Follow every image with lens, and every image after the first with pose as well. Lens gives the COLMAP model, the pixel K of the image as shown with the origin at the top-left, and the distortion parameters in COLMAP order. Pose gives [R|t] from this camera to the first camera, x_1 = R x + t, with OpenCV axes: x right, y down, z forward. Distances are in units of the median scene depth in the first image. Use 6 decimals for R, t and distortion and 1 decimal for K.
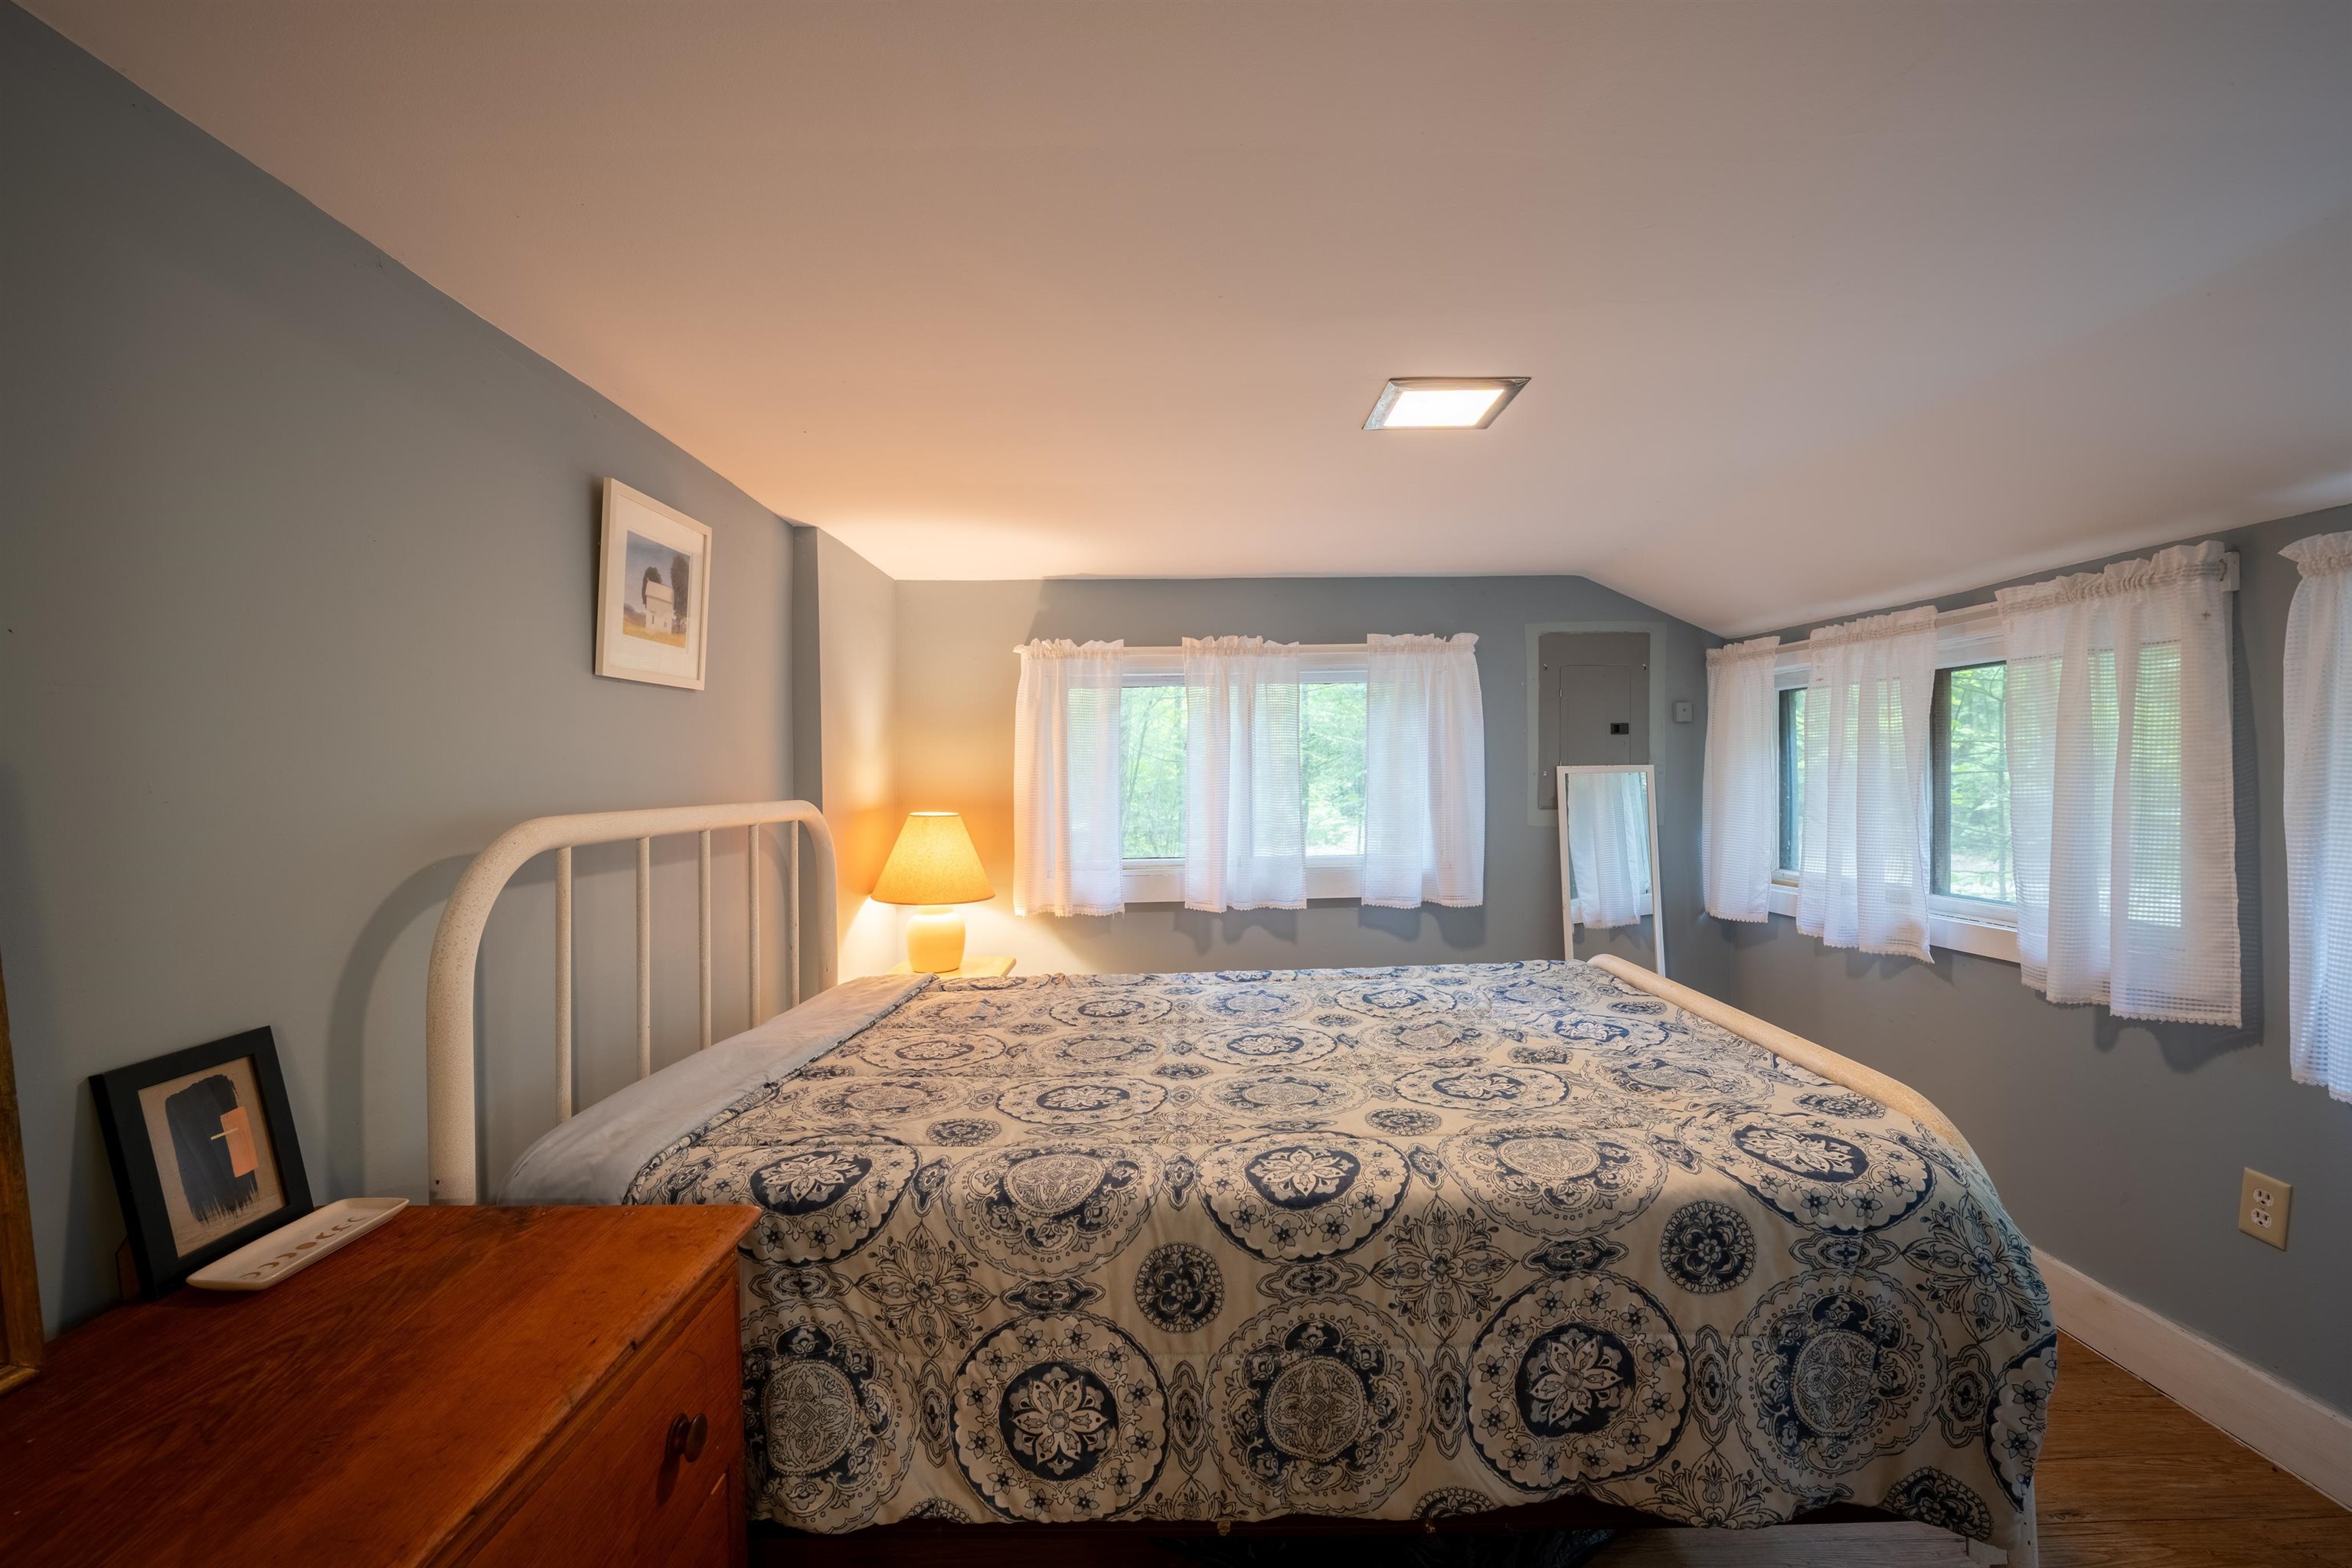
lens RADIAL K [[1008.5, 0, 1176.0], [0, 1008.5, 784.0], [0, 0, 1]] dist [0.000055, -0.000055]
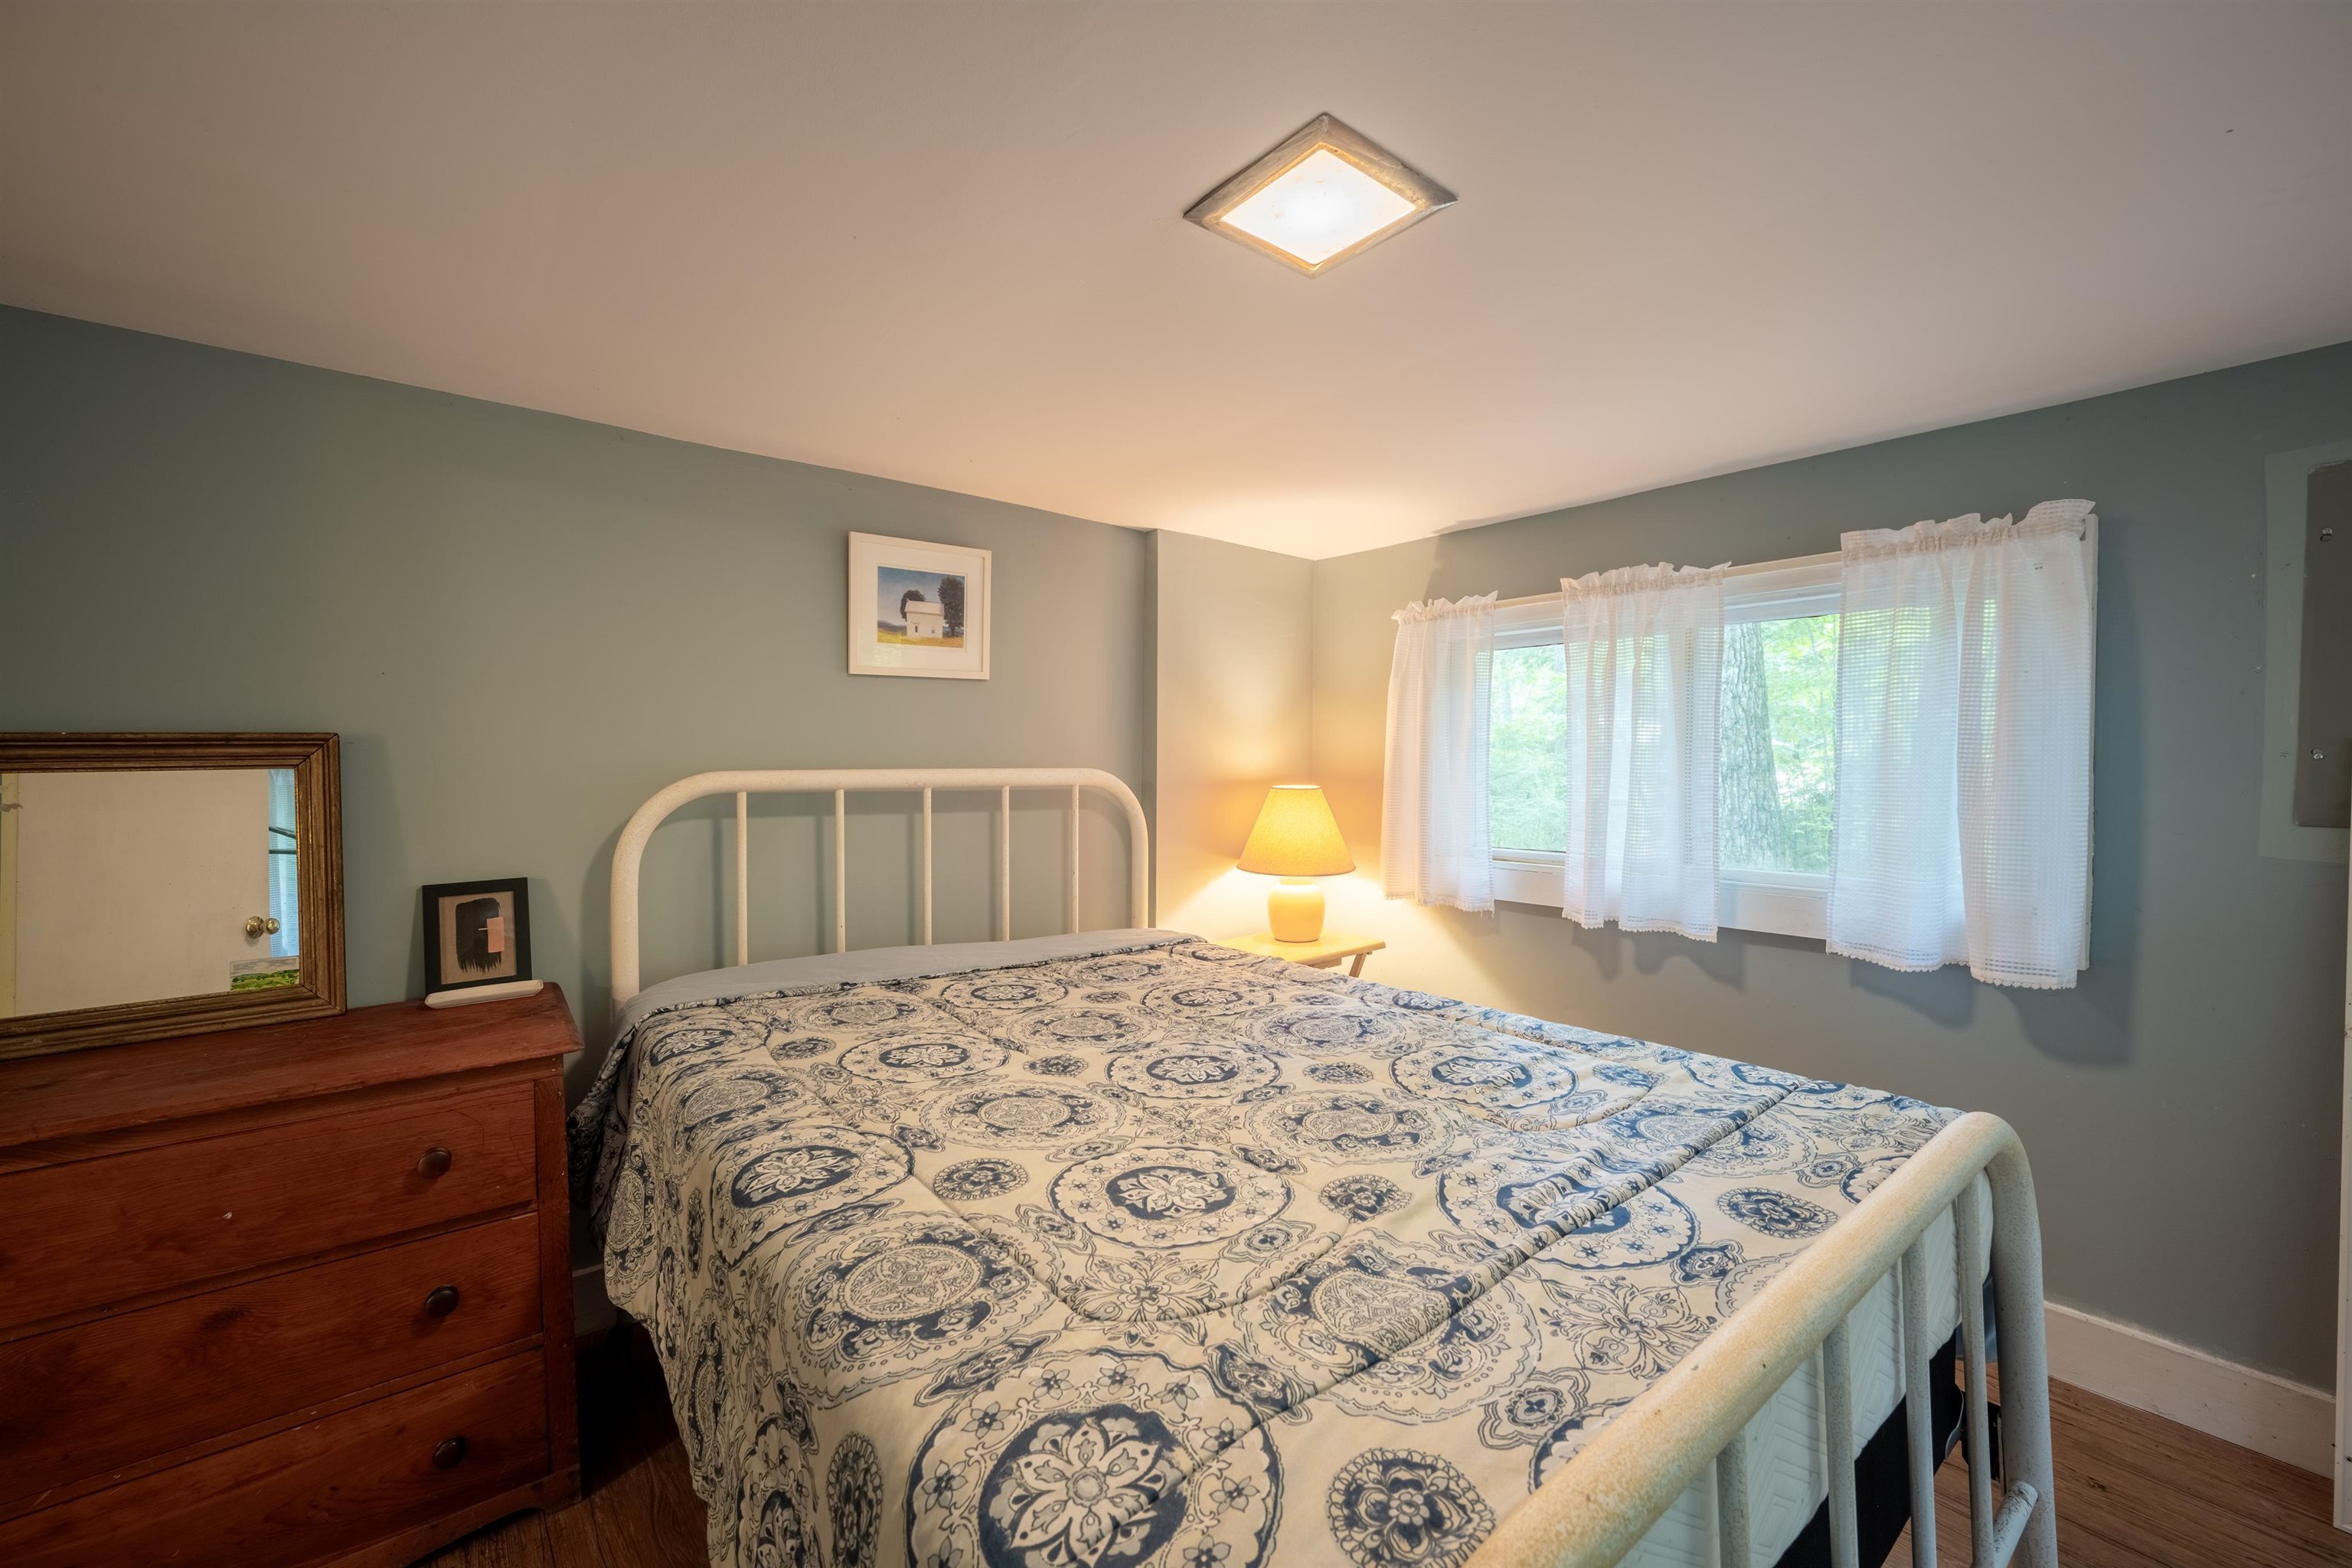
lens RADIAL K [[930.9, 0, 1170.5], [0, 930.9, 777.5], [0, 0, 1]] dist [0.001696, 0.000397]
pose [[0.618736, 0.031879, -0.784952, 0.733137], [-0.015797, 0.999479, 0.028139, -0.006447], [0.785440, -0.005011, 0.618917, 0.547132]]
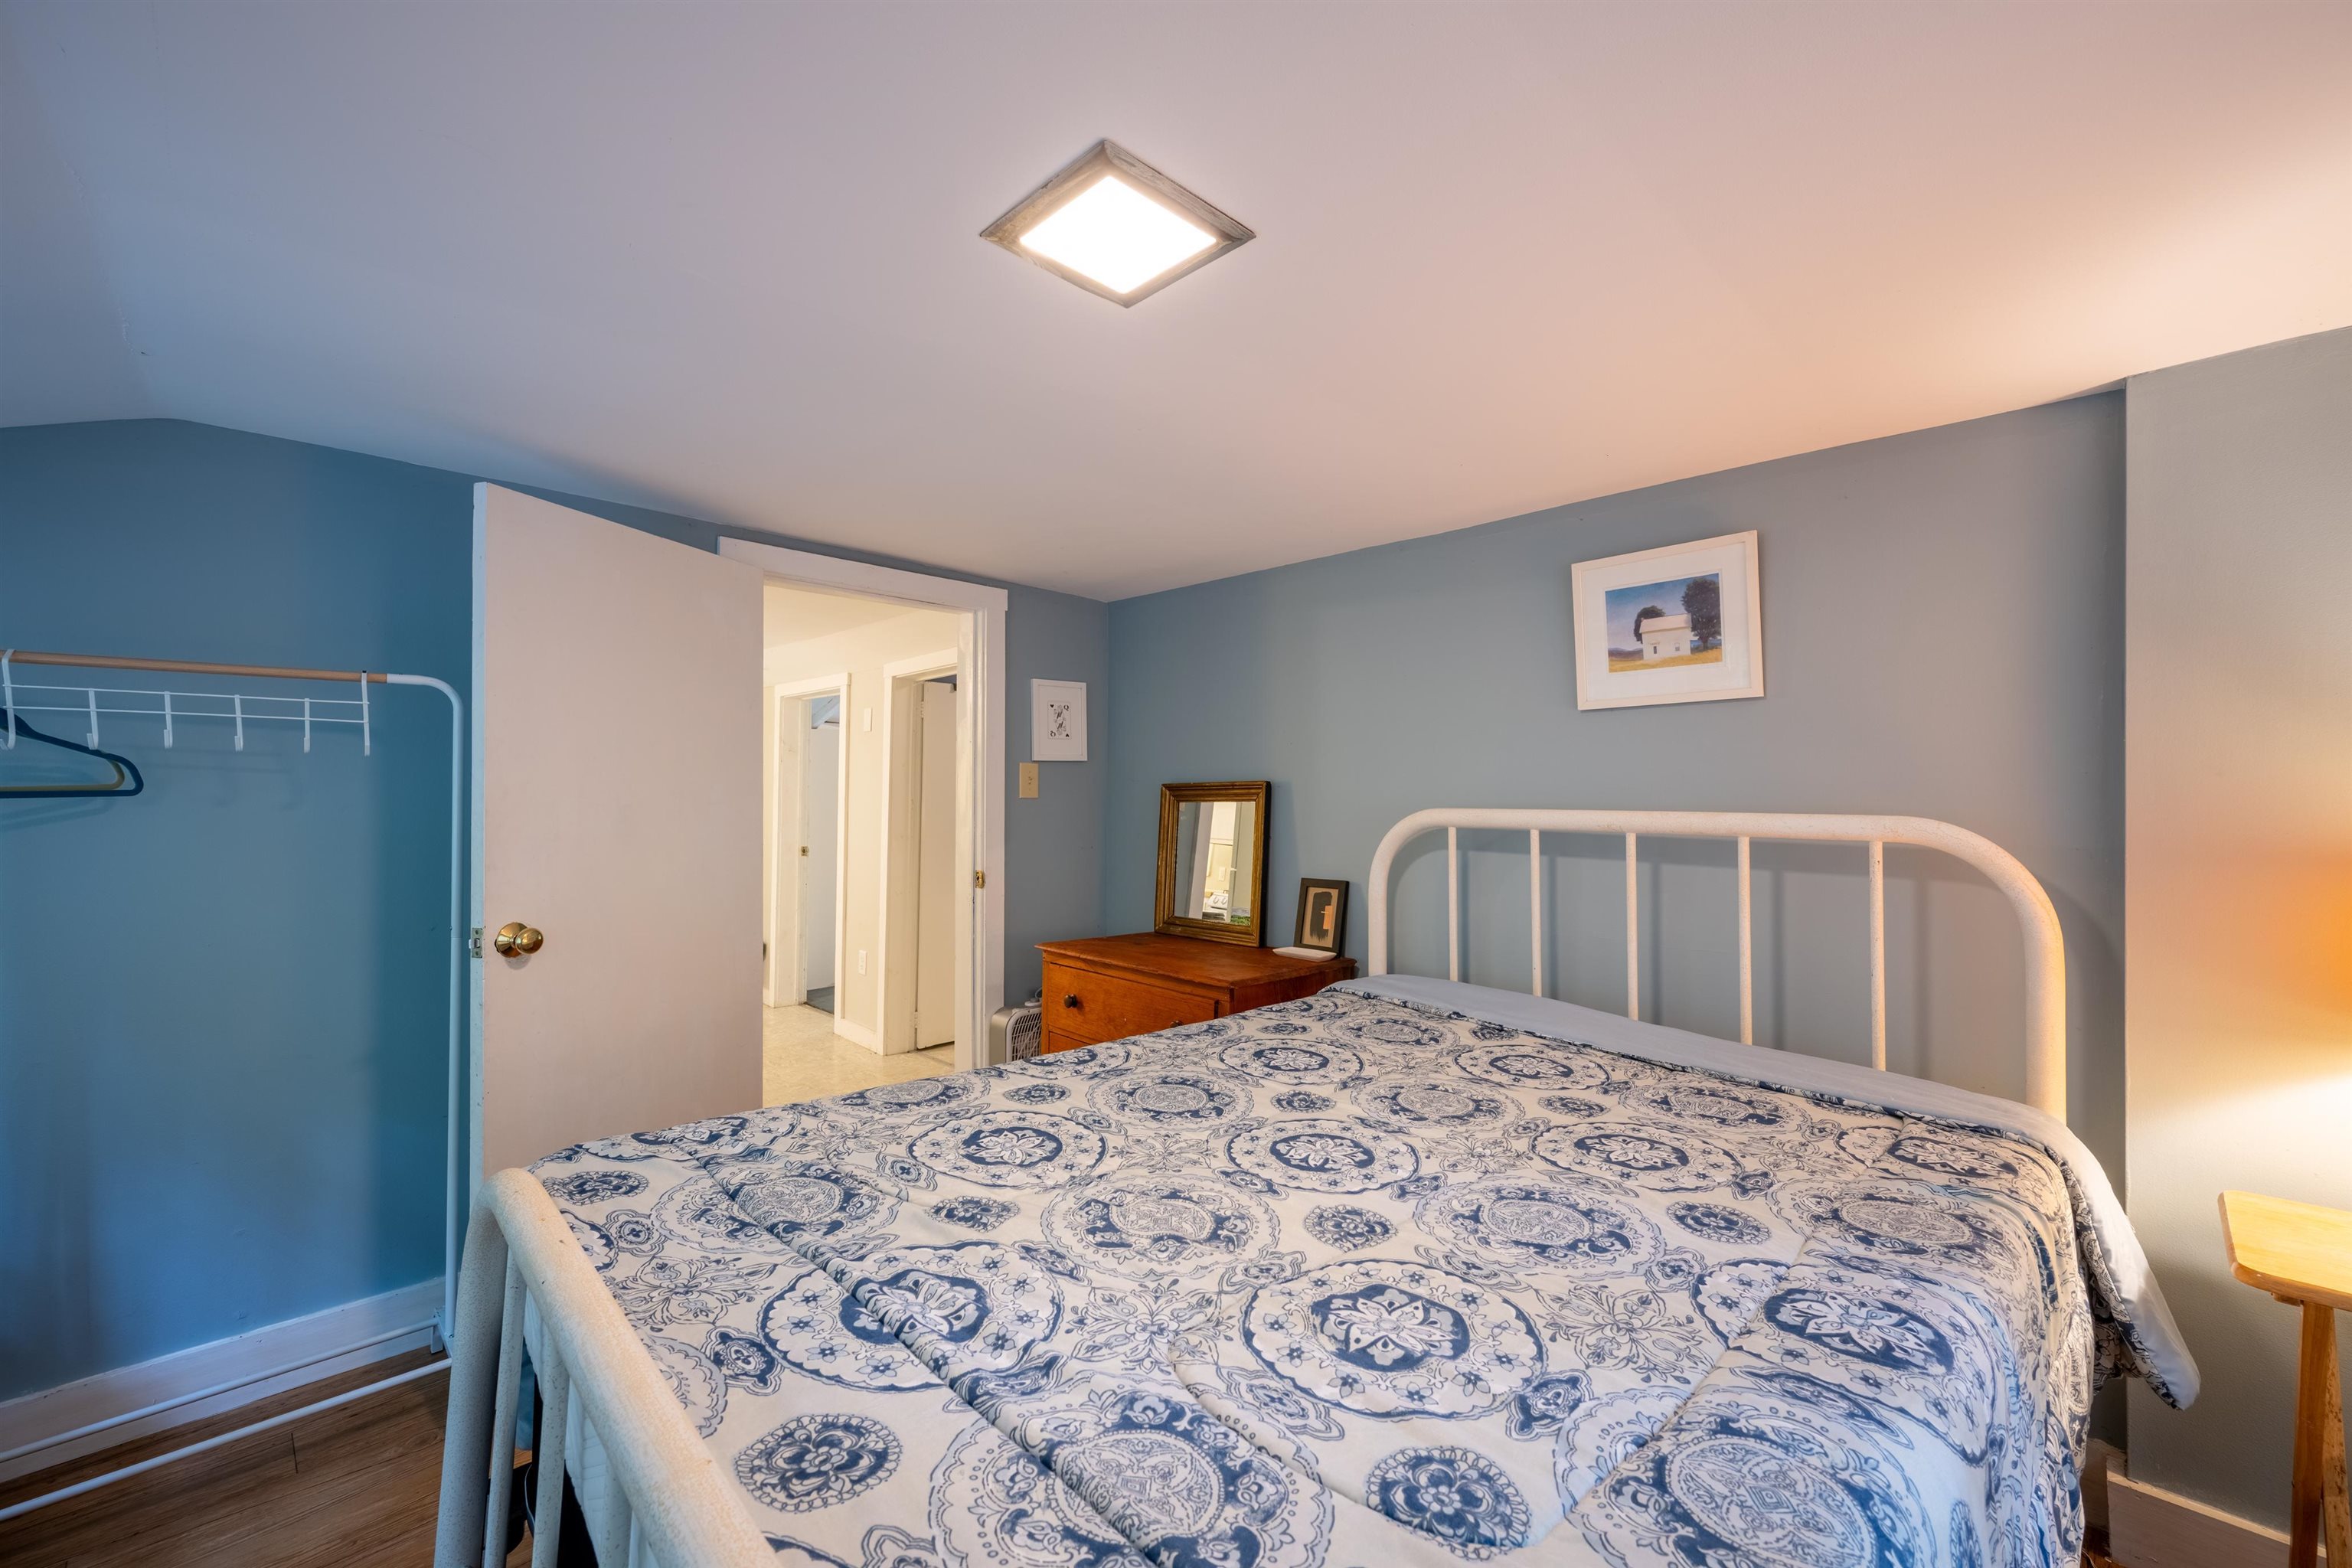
lens RADIAL K [[930.9, 0, 1170.5], [0, 930.9, 777.5], [0, 0, 1]] dist [0.001696, 0.000397]
pose [[-0.725729, -0.003371, -0.687973, 0.686318], [-0.001523, 0.999993, -0.003294, -0.012477], [0.687979, -0.001343, -0.725729, 1.530713]]
